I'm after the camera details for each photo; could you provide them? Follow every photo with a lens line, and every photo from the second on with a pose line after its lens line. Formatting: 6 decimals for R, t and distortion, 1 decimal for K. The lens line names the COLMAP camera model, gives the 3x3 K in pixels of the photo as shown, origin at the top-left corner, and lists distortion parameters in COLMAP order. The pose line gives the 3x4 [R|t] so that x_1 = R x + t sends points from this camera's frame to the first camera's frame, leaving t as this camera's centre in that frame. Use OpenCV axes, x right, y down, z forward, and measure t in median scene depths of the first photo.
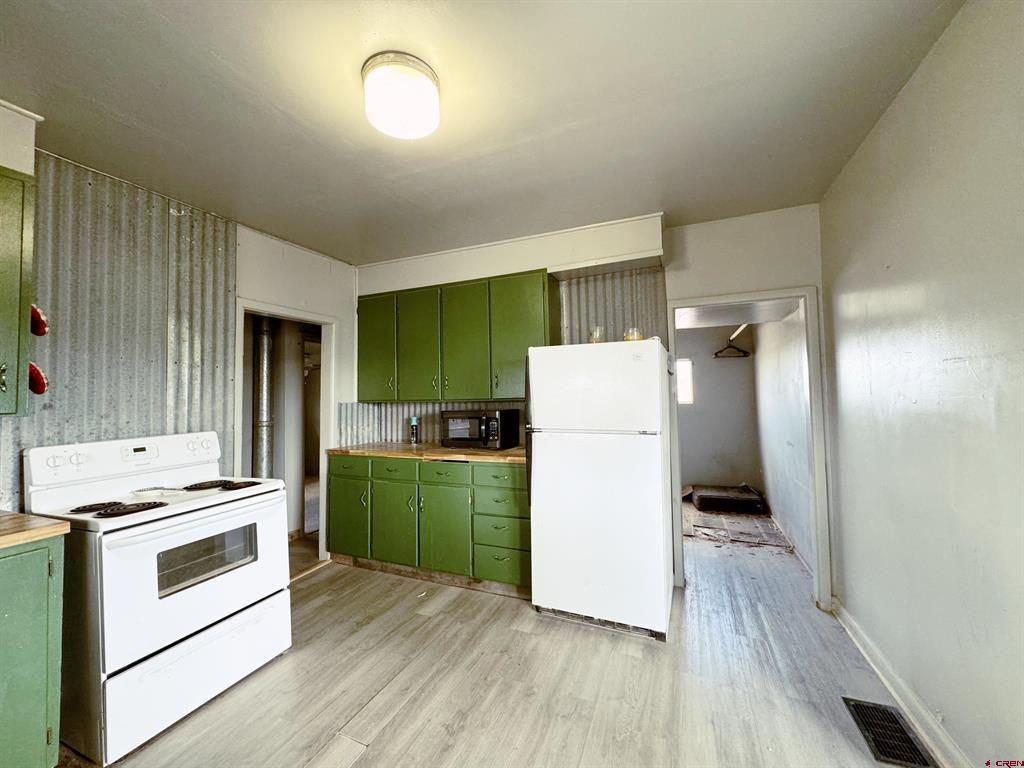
lens RADIAL K [[409.5, 0, 506.8], [0, 409.5, 383.2], [0, 0, 1]] dist [-0.000250, 0.000225]
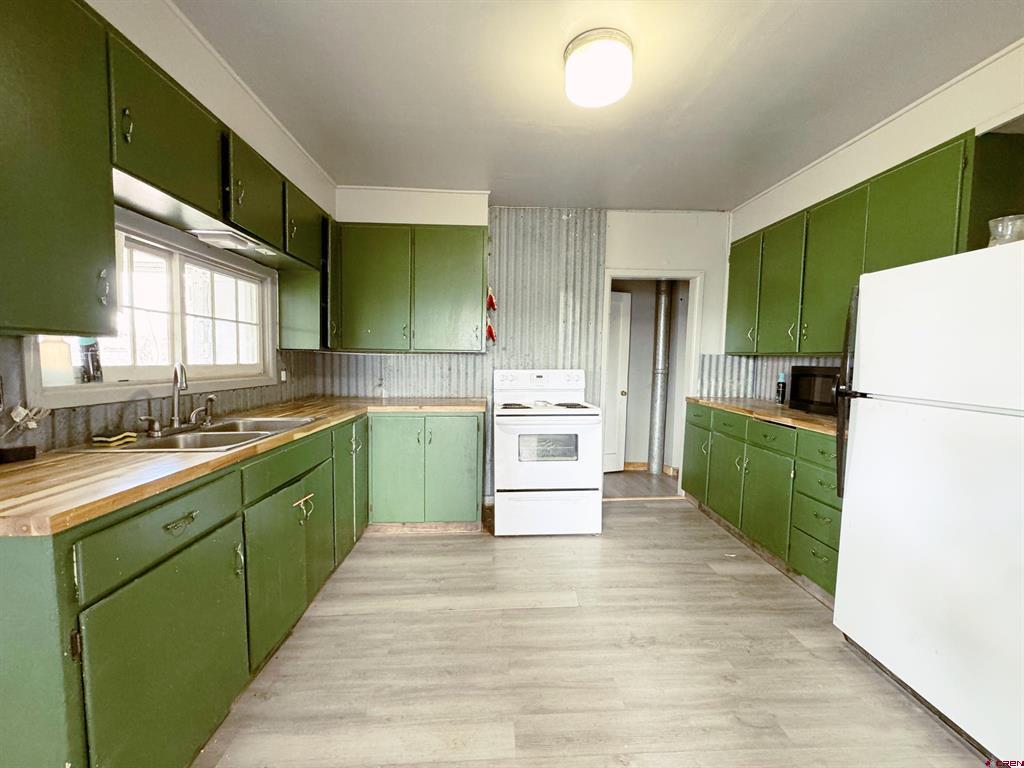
lens RADIAL K [[409.5, 0, 514.3], [0, 409.5, 383.6], [0, 0, 1]] dist [-0.000250, 0.000225]
pose [[0.438206, 0.087233, -0.894632, 0.416133], [0.004926, 0.995032, 0.099436, 0.022328], [0.898861, -0.047980, 0.435599, 0.159646]]
